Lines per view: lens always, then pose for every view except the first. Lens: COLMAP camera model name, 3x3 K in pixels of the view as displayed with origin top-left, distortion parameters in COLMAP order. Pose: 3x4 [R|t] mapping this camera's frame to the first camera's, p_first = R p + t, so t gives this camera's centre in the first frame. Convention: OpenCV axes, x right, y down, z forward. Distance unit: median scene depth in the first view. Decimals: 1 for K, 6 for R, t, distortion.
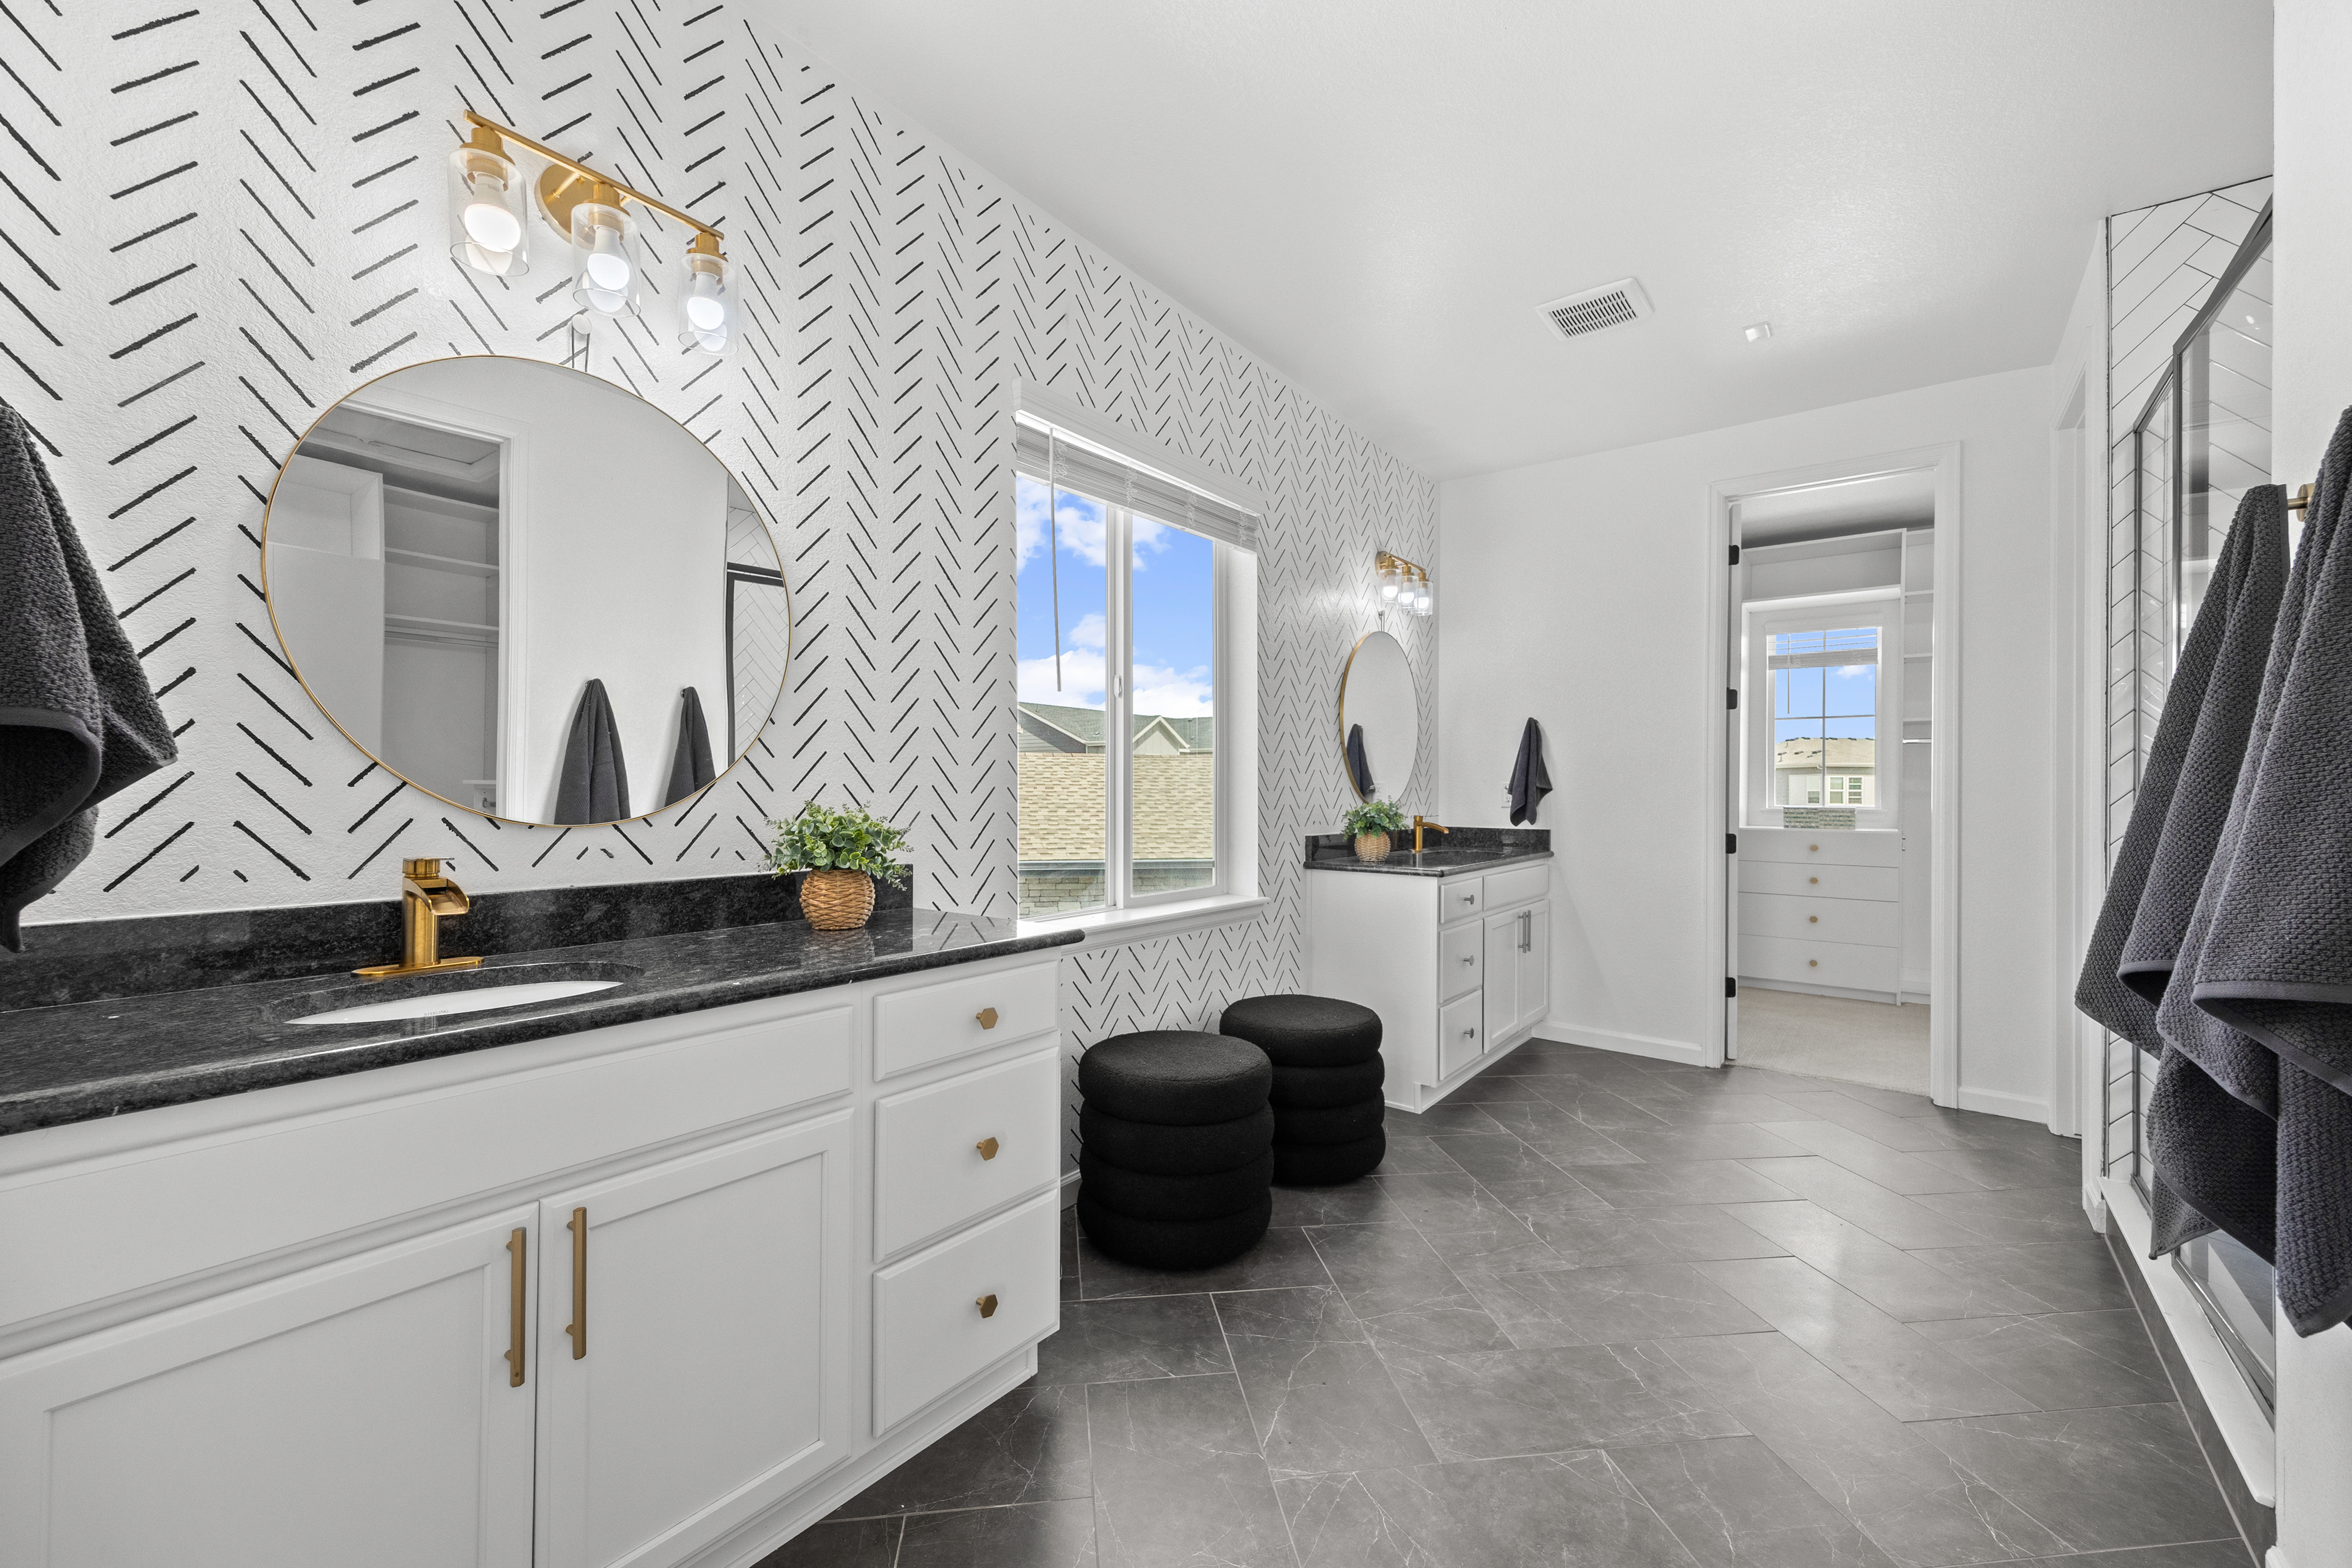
lens RADIAL K [[912.2, 0, 1176.0], [0, 912.2, 784.0], [0, 0, 1]] dist [-0.005355, 0.000006]
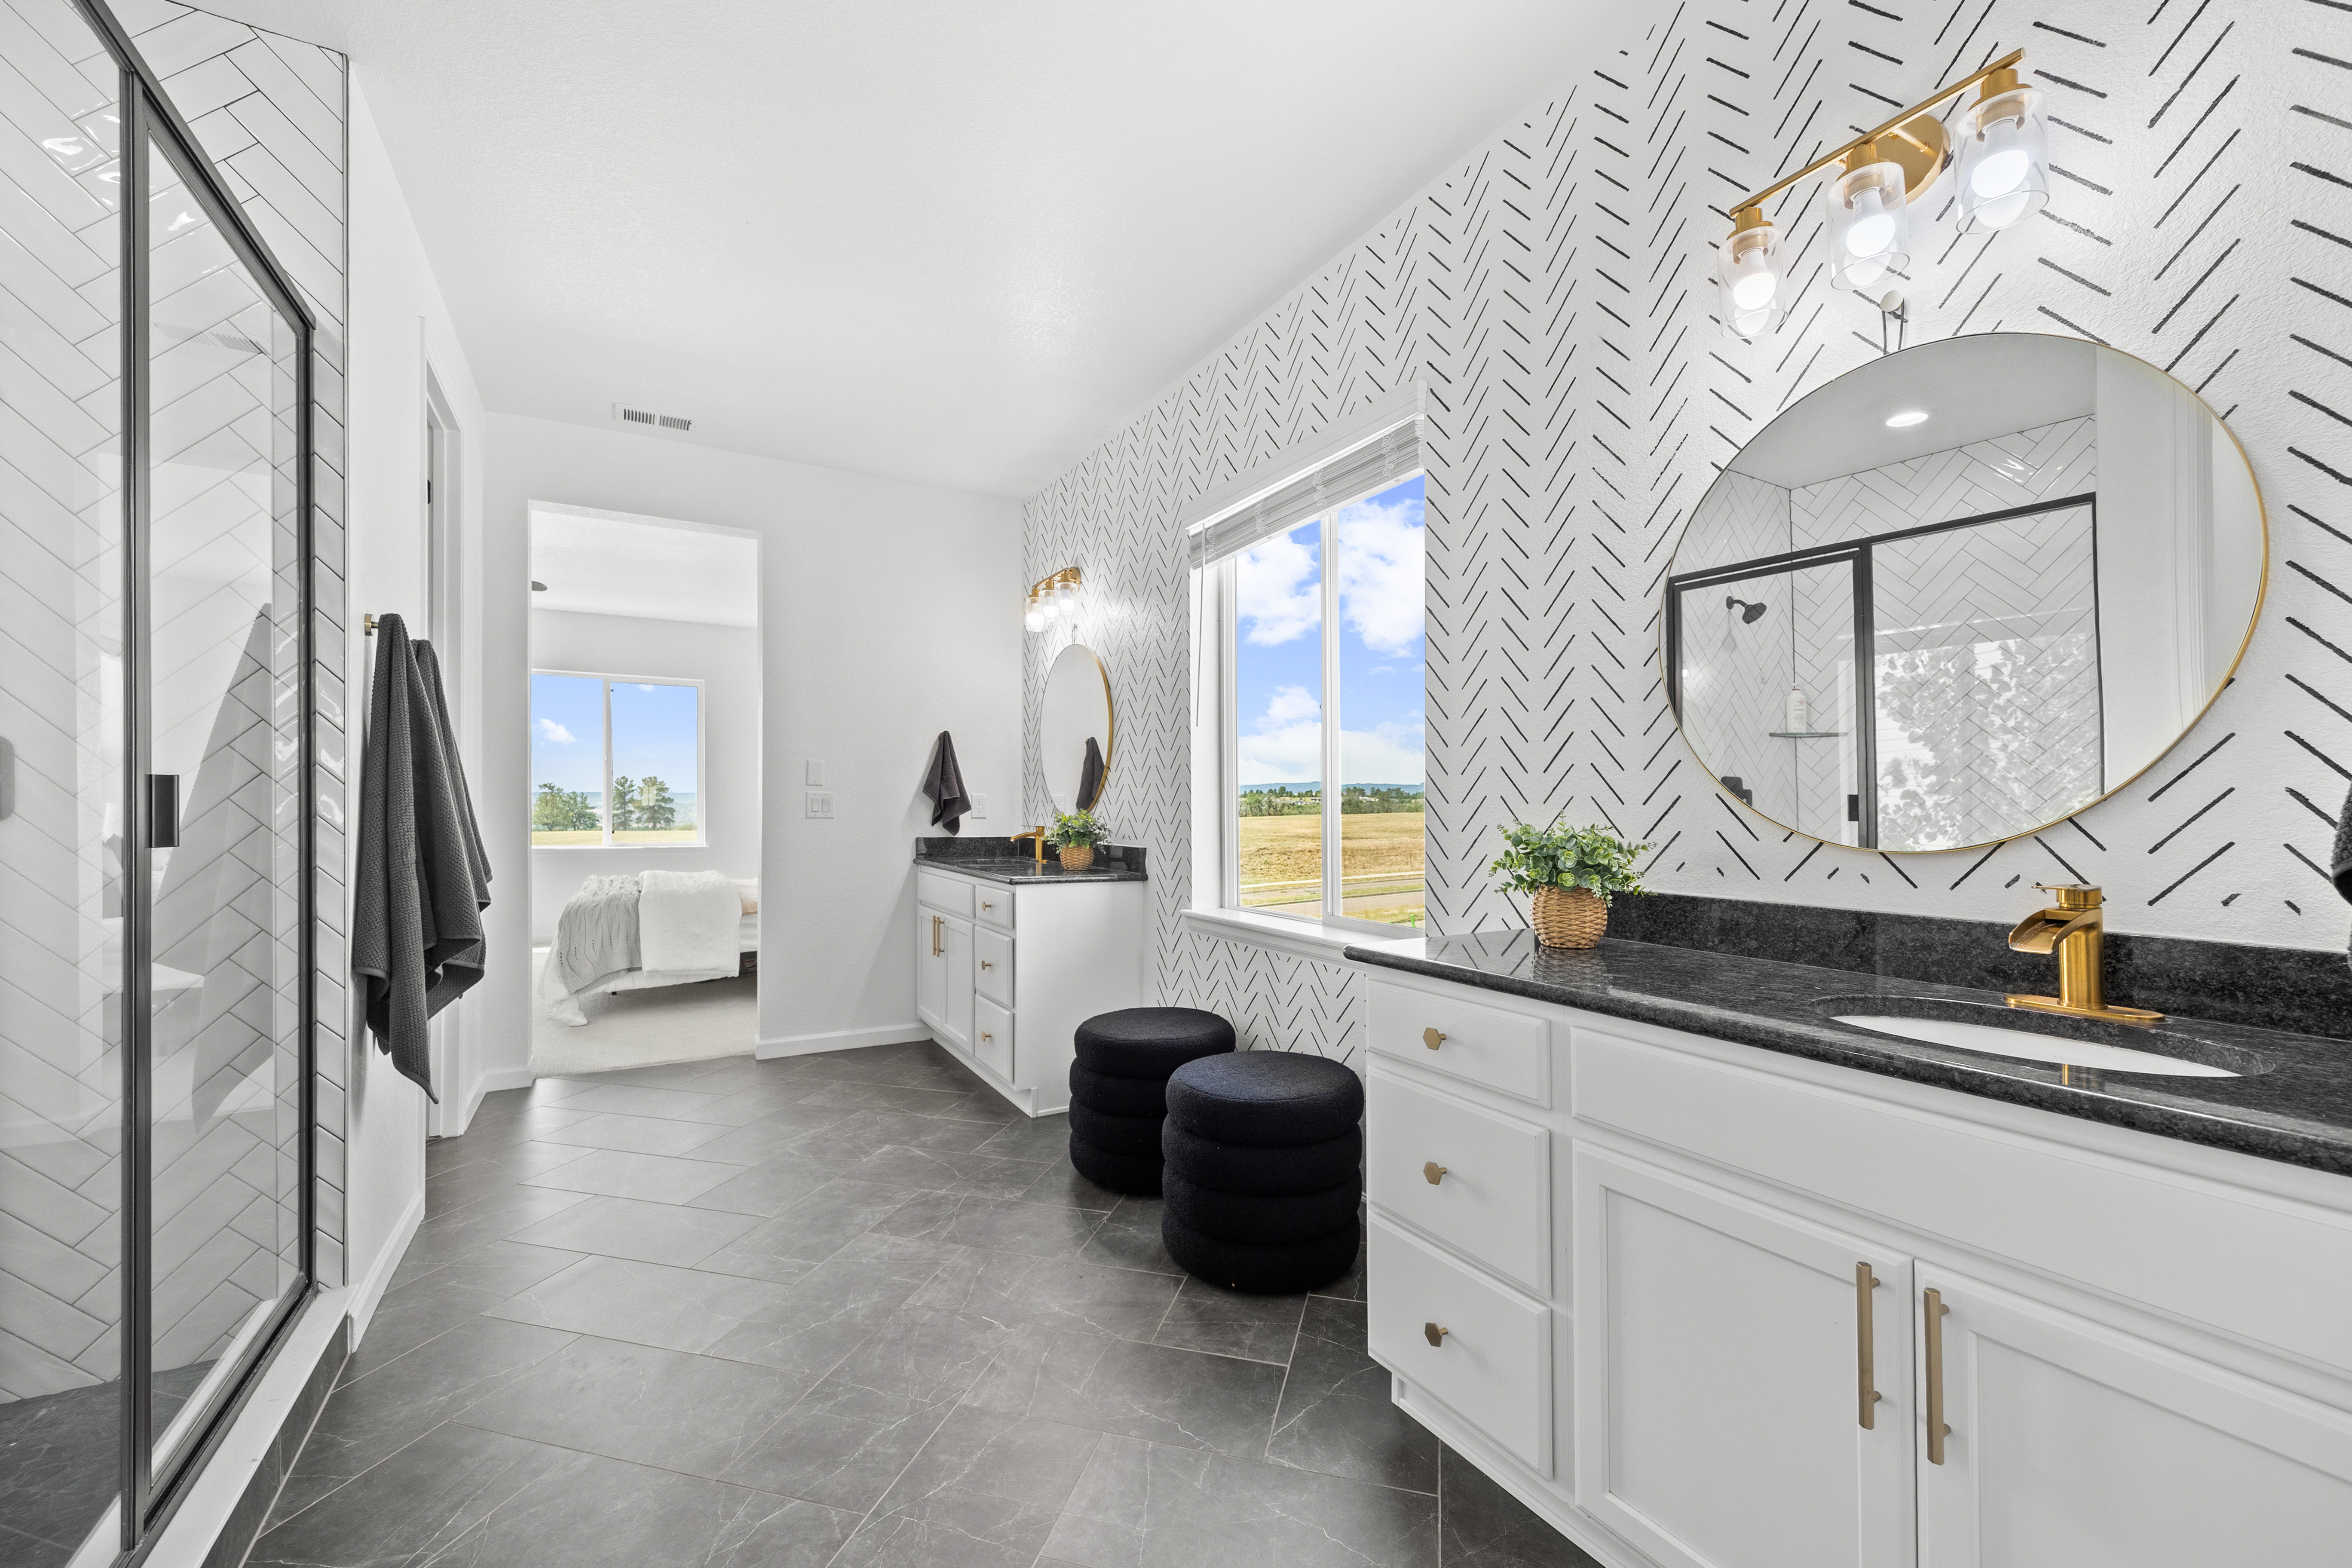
lens RADIAL K [[984.0, 0, 1175.8], [0, 984.0, 804.6], [0, 0, 1]] dist [0.063840, -0.000050]
pose [[-0.384002, -0.005077, -0.923318, 1.002168], [-0.001067, 0.999987, -0.005055, 0.013324], [0.923332, -0.000956, -0.384003, 1.285377]]
